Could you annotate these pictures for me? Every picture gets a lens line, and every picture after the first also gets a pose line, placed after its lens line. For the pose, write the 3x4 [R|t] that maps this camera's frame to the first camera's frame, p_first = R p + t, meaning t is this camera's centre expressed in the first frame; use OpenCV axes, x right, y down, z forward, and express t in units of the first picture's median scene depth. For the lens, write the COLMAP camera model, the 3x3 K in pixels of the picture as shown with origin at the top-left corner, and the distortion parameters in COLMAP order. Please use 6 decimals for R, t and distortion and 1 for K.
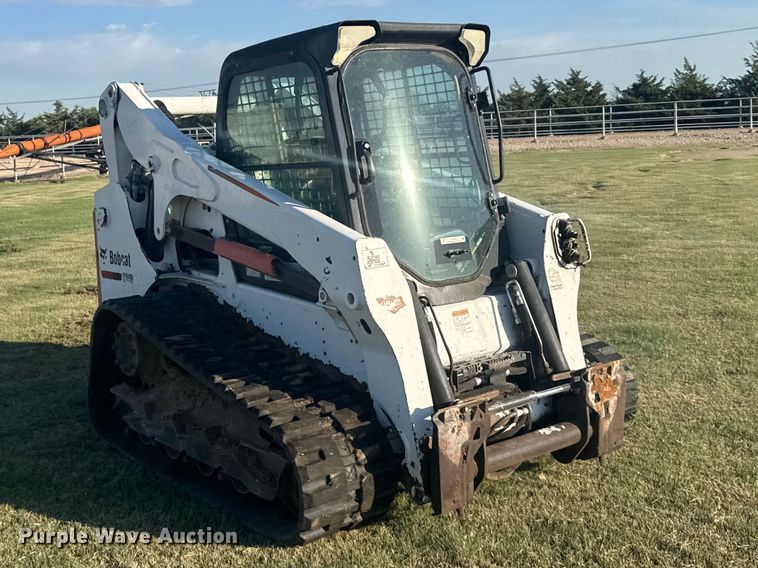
lens RADIAL K [[924.4, 0, 286.8], [0, 924.4, 224.0], [0, 0, 1]] dist [0.205820, -0.588664]
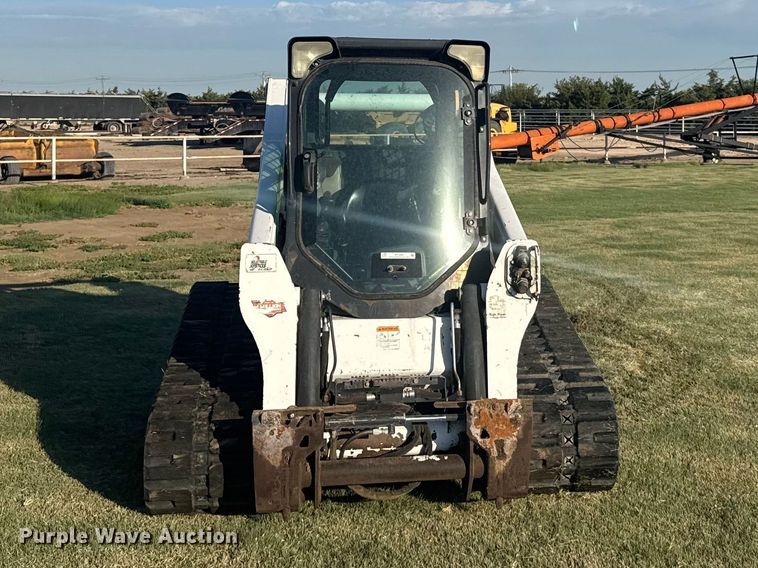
lens RADIAL K [[924.4, 0, 286.8], [0, 924.4, 224.0], [0, 0, 1]] dist [0.205820, -0.588664]
pose [[0.909349, 0.081033, -0.408066, 0.509217], [-0.082856, 0.996474, 0.013237, -0.022238], [0.407700, 0.021774, 0.912856, 0.046641]]
